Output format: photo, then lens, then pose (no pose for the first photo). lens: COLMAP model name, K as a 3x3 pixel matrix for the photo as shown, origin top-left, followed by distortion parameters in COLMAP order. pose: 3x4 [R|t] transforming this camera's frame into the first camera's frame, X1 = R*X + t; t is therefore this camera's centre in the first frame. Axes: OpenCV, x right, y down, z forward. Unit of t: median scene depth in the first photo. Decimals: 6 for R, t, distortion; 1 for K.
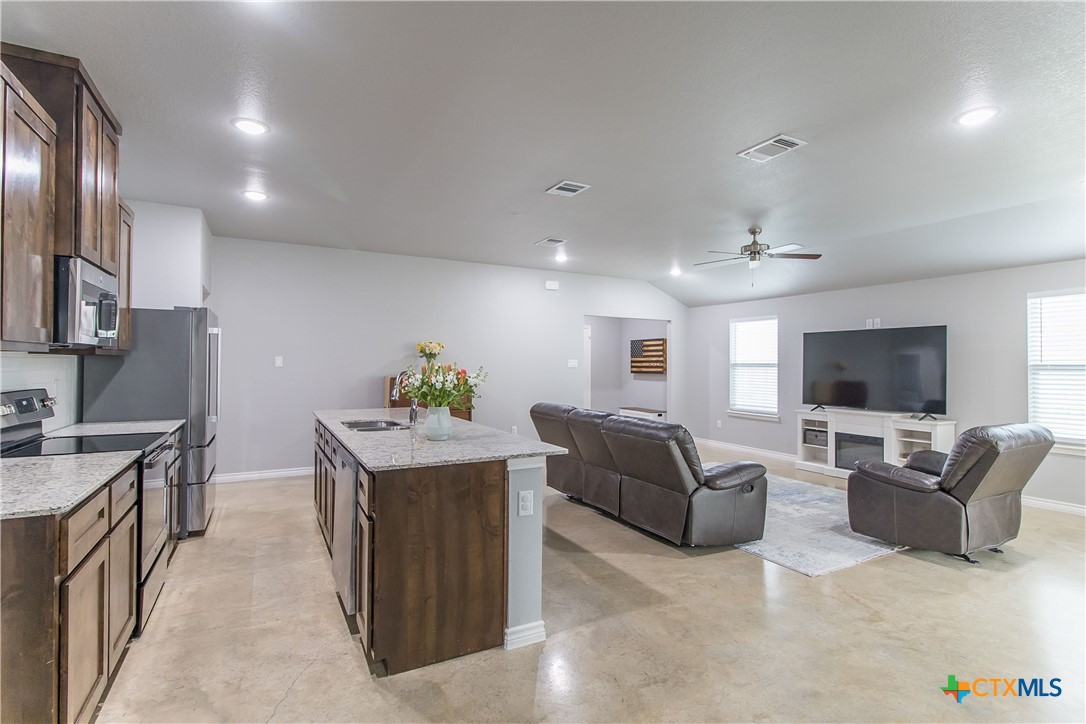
lens RADIAL K [[532.8, 0, 549.5], [0, 532.8, 352.5], [0, 0, 1]] dist [-0.001822, -0.000606]
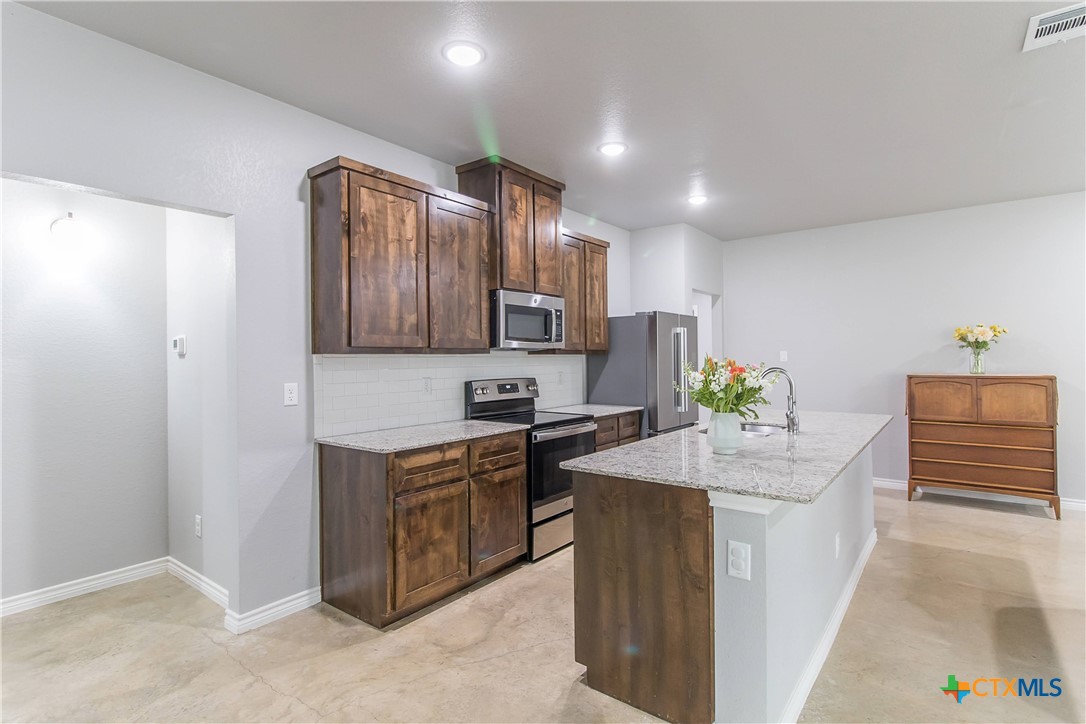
lens RADIAL K [[532.8, 0, 549.5], [0, 532.8, 352.5], [0, 0, 1]] dist [-0.001822, -0.000606]
pose [[0.407731, -0.018628, -0.912912, 0.505029], [0.030049, 0.999524, -0.006975, 0.010193], [0.912608, -0.024588, 0.408097, 0.508941]]
